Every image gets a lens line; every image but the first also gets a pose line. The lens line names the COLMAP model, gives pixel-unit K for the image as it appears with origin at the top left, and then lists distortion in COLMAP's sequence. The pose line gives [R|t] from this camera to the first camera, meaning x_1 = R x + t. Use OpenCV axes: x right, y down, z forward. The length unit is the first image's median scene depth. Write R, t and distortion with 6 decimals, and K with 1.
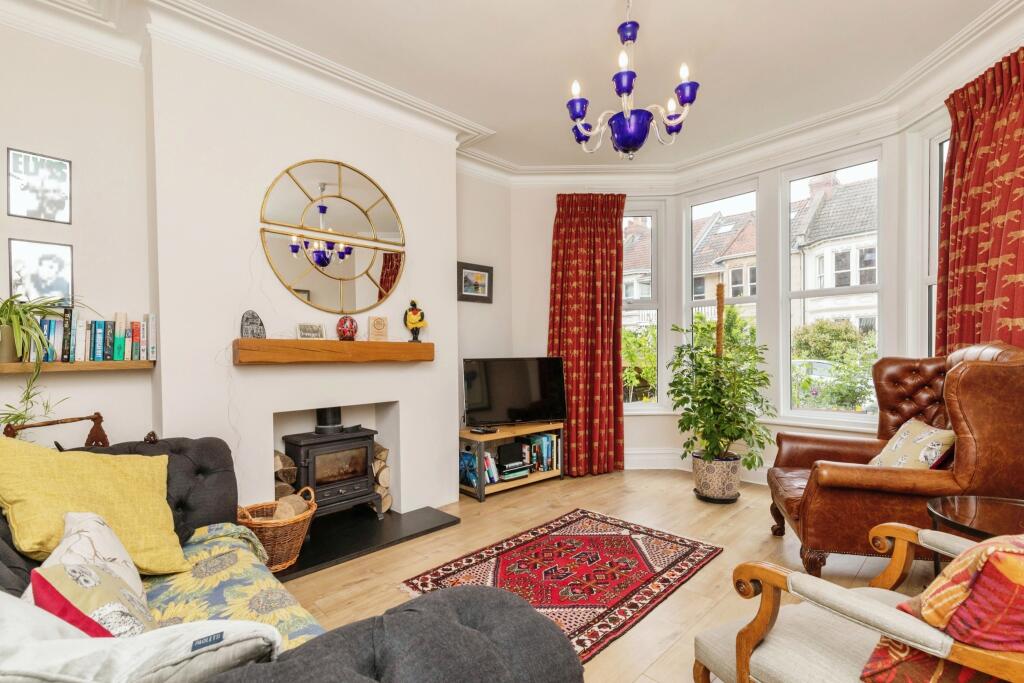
lens RADIAL K [[463.2, 0, 513.7], [0, 463.2, 349.2], [0, 0, 1]] dist [0.000676, -0.000056]
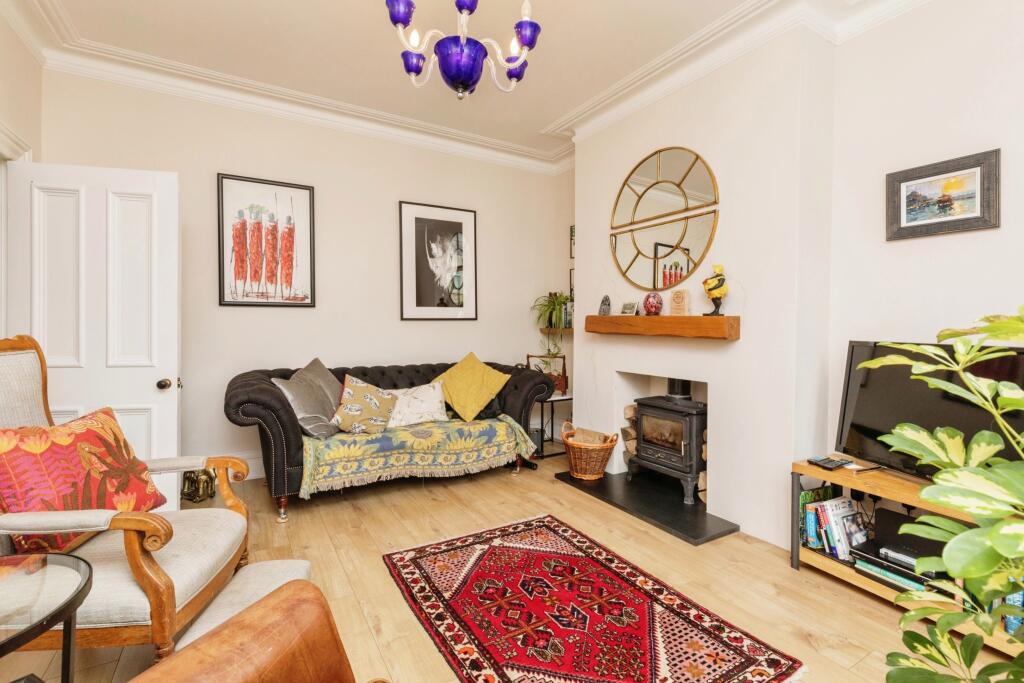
lens RADIAL K [[463.2, 0, 523.6], [0, 463.2, 319.4], [0, 0, 1]] dist [0.000676, -0.000056]
pose [[-0.218247, 0.004313, -0.975884, 0.769127], [0.002943, 0.999989, 0.003761, -0.014517], [0.975889, -0.002051, -0.218257, 0.955362]]
